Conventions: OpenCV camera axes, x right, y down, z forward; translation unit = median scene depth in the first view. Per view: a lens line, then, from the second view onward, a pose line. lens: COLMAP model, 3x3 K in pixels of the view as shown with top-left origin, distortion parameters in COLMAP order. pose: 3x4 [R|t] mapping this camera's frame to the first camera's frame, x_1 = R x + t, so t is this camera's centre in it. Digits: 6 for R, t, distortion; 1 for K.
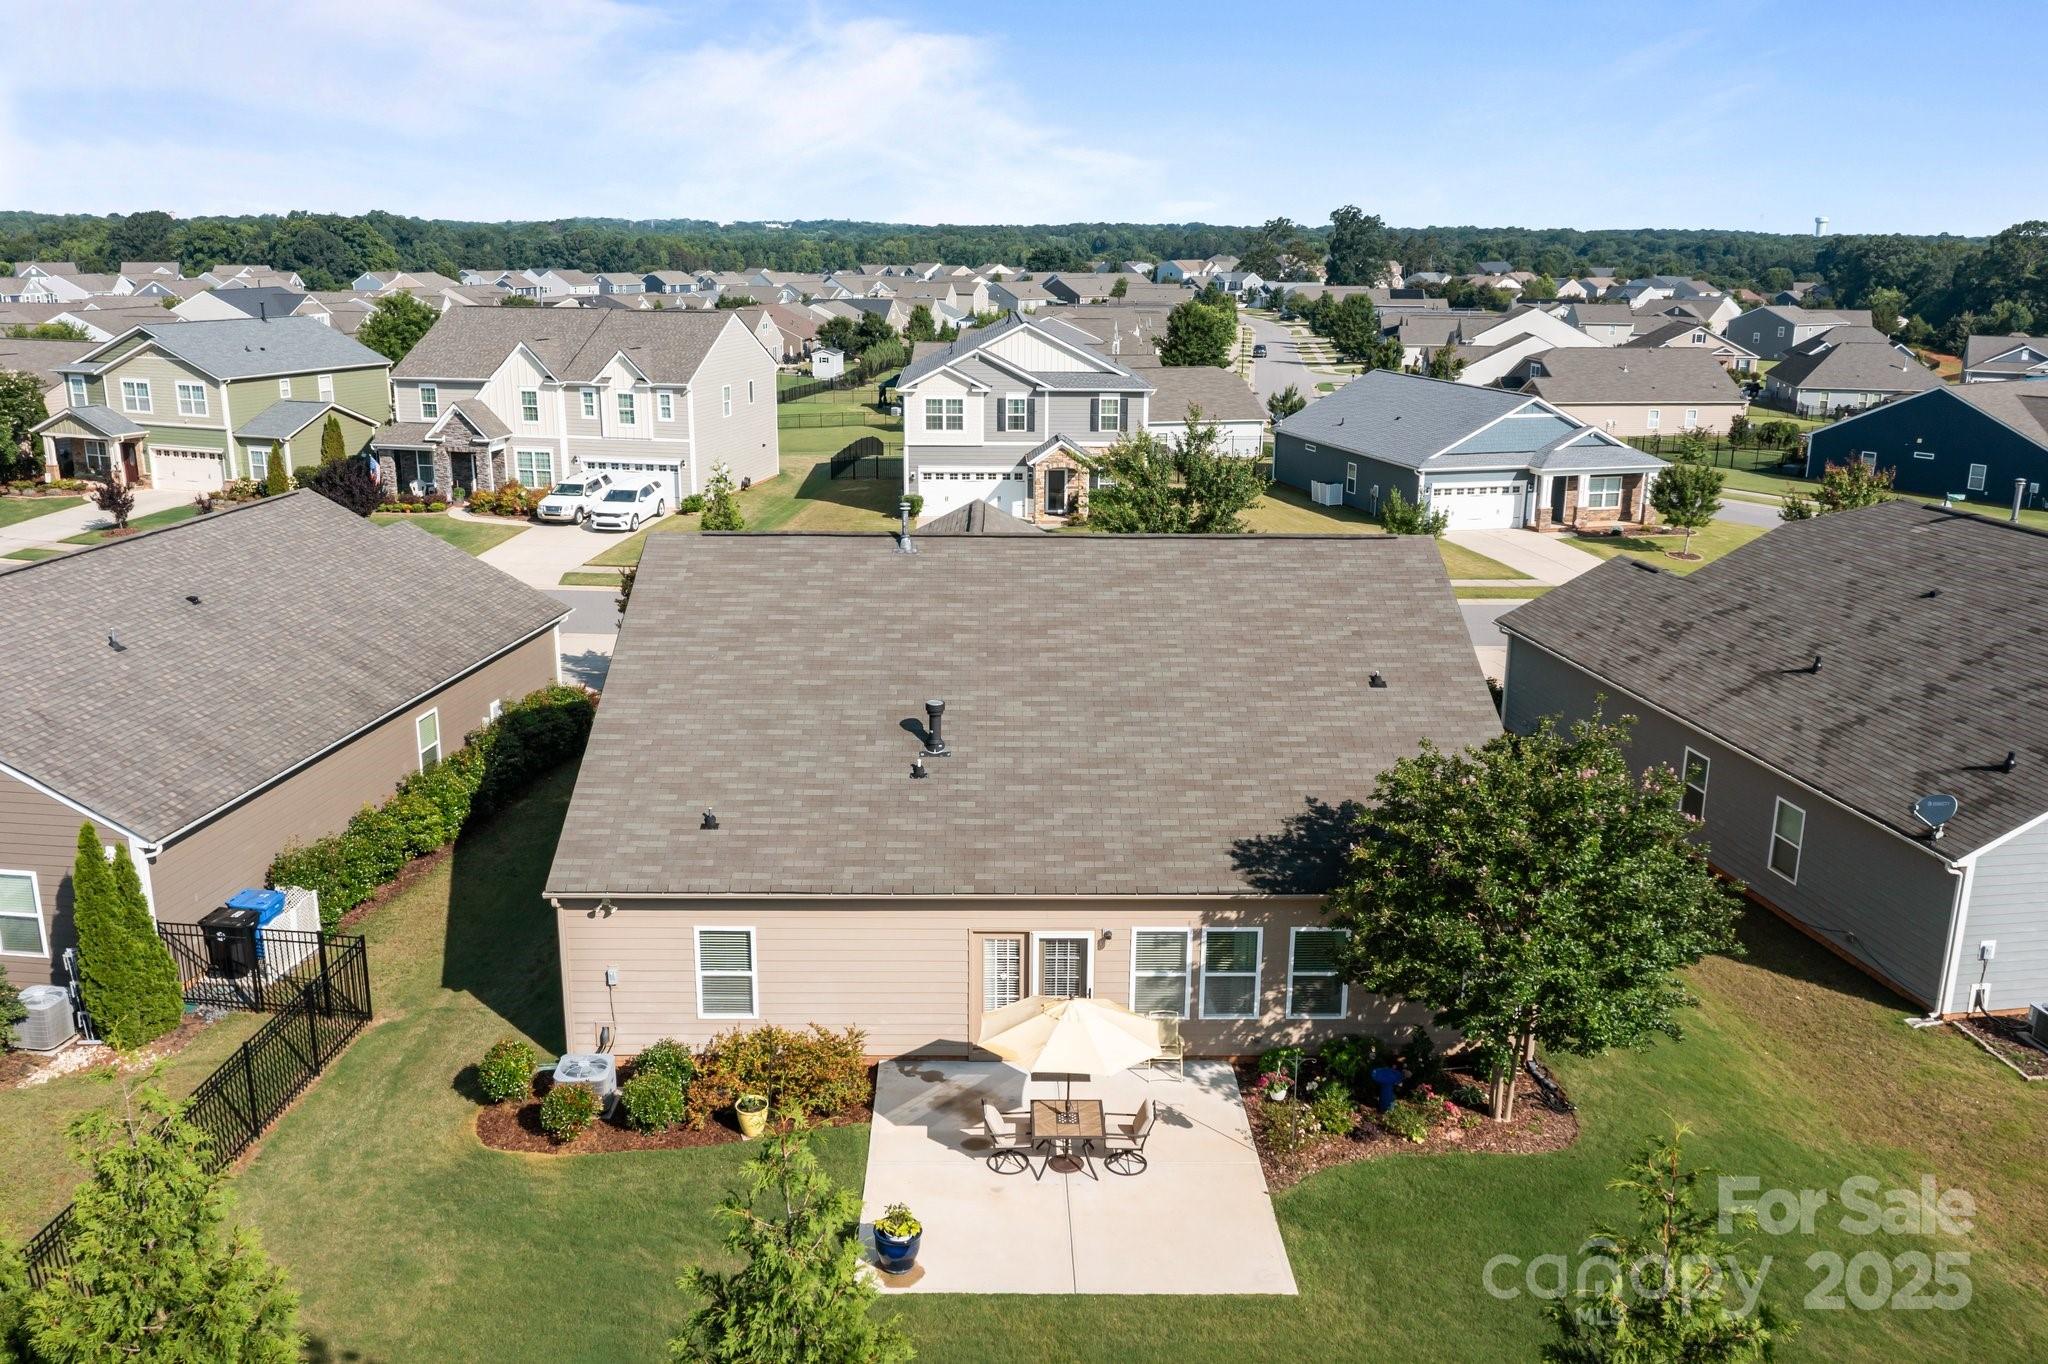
lens RADIAL K [[1615.9, 0, 1025.0], [0, 1615.9, 680.9], [0, 0, 1]] dist [-0.011286, 0.005194]
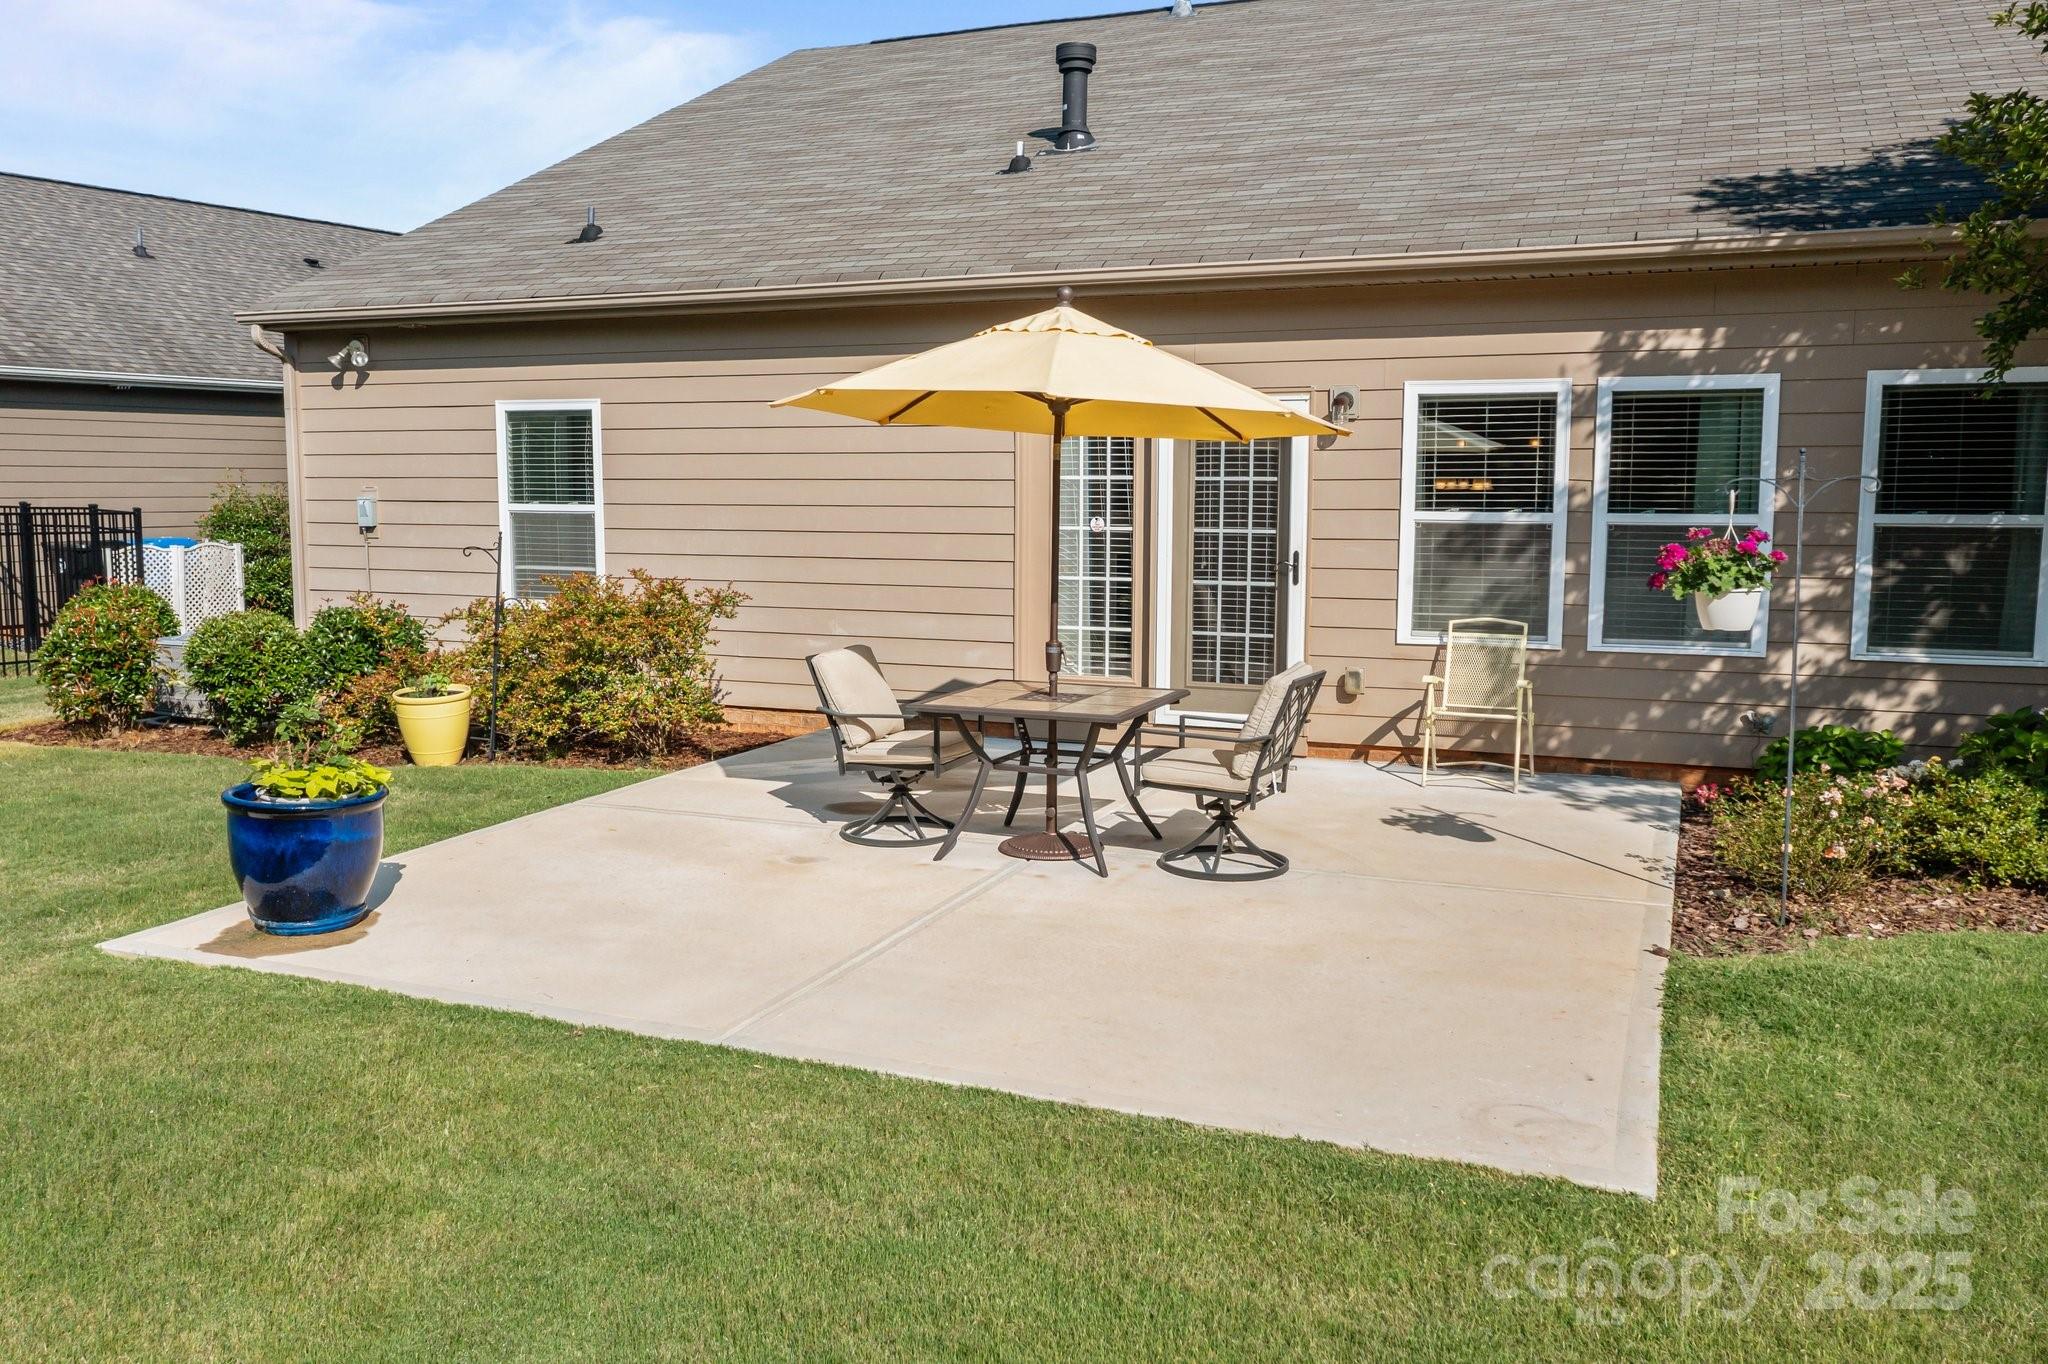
lens RADIAL K [[1651.0, 0, 1022.0], [0, 1651.0, 678.1], [0, 0, 1]] dist [-0.004569, -0.000075]
pose [[0.916834, 0.041317, -0.397126, 0.134144], [-0.099626, 0.986844, -0.127333, 0.266516], [0.386640, 0.156308, 0.908888, 0.587128]]
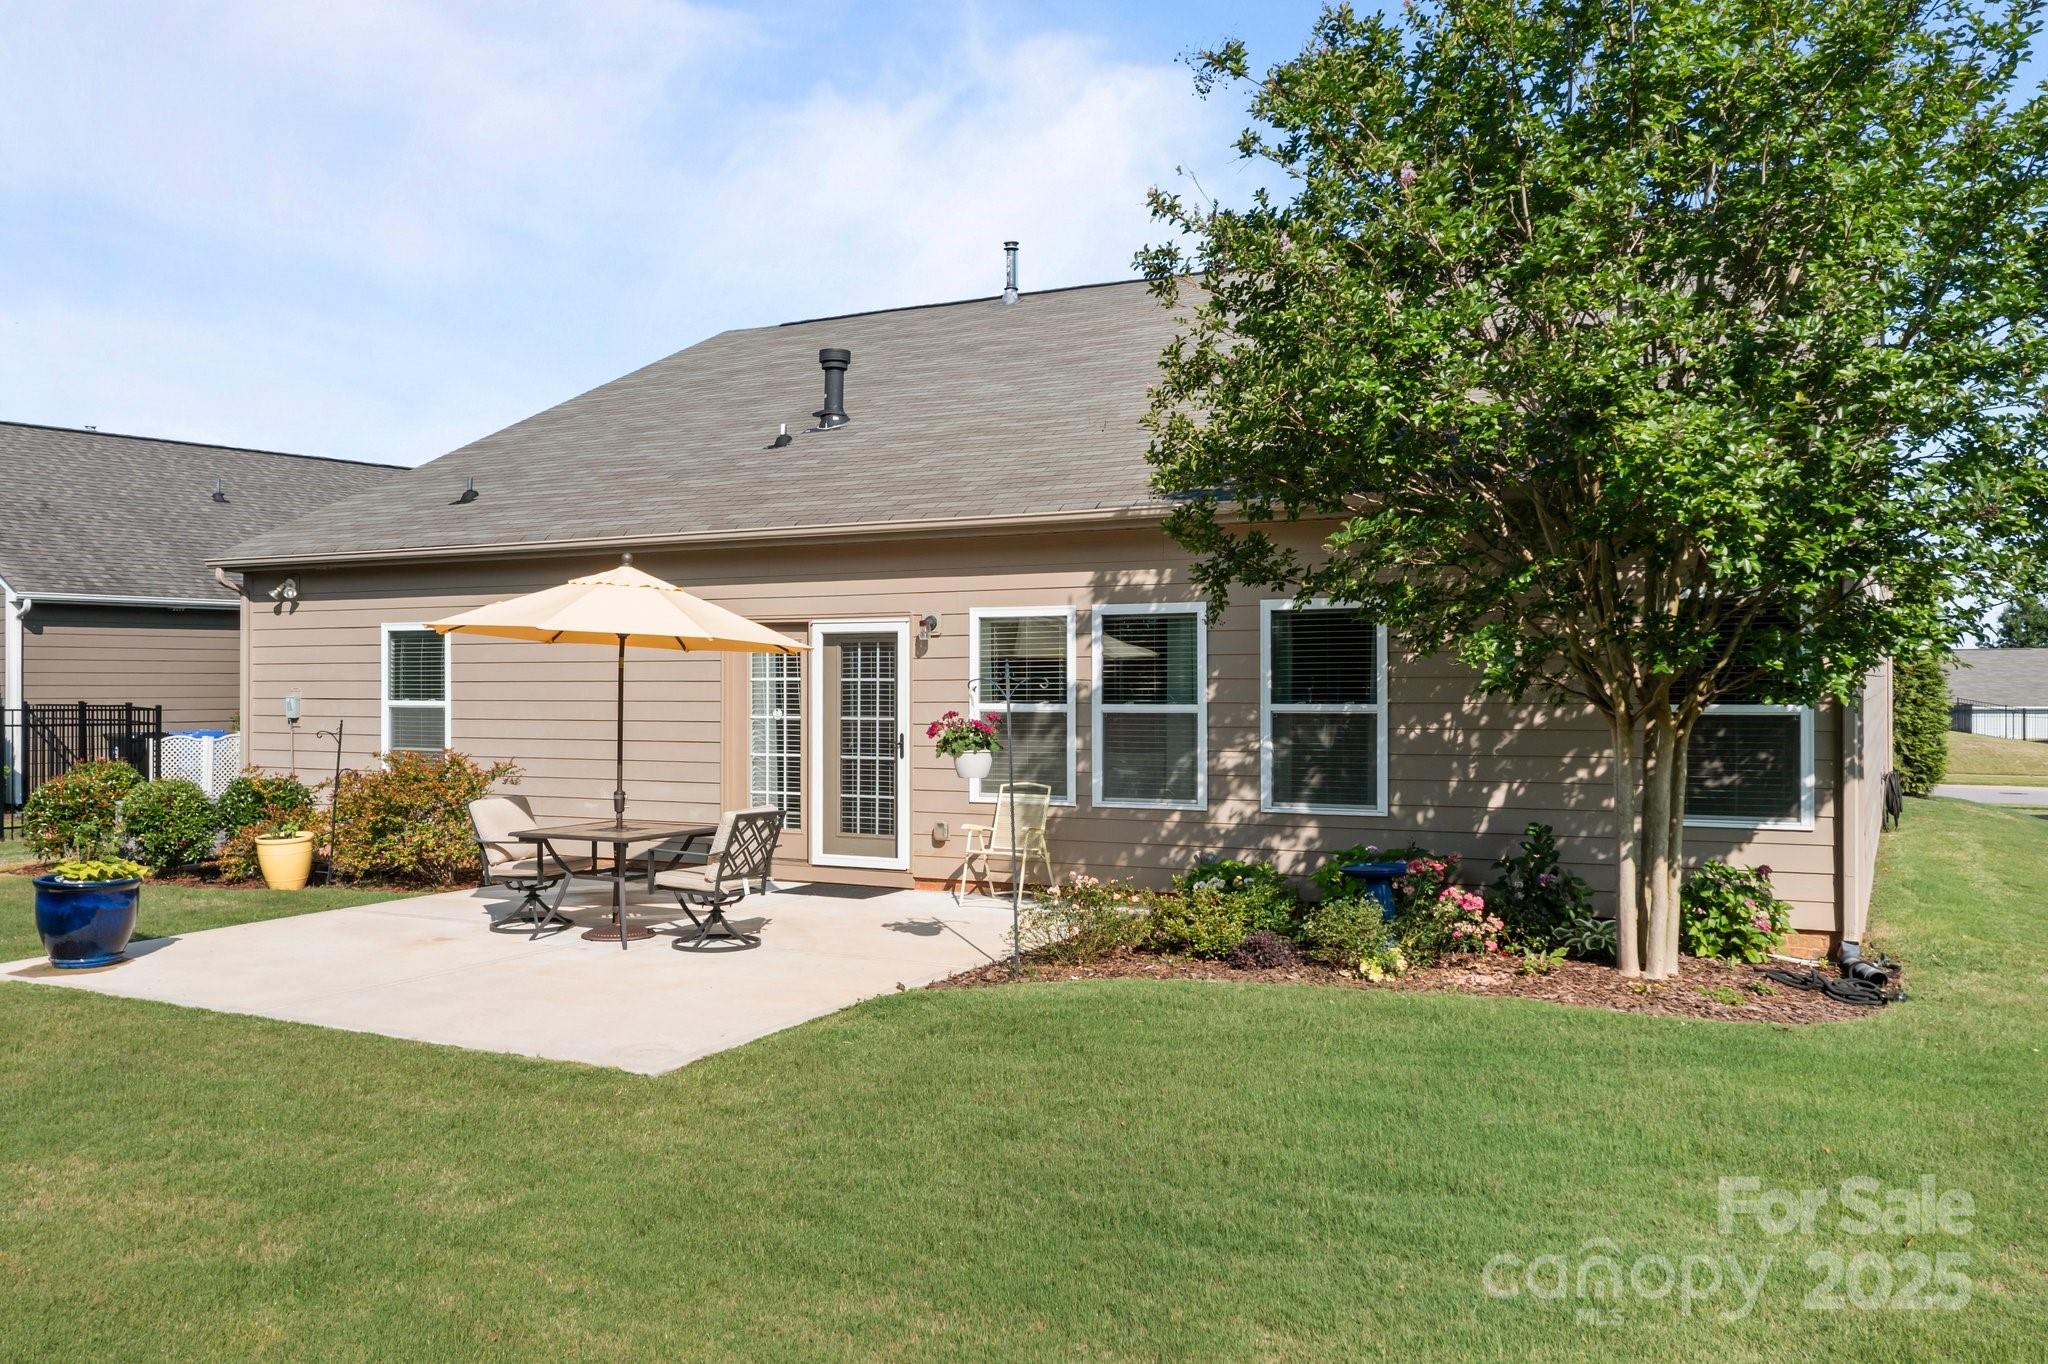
lens RADIAL K [[1663.1, 0, 1024.0], [0, 1663.1, 682.0], [0, 0, 1]] dist [-0.013442, 0.009673]
pose [[0.877445, -0.009546, -0.479583, 0.321329], [-0.117017, 0.965336, -0.233309, 0.283111], [0.465186, 0.260835, 0.845912, 0.531556]]
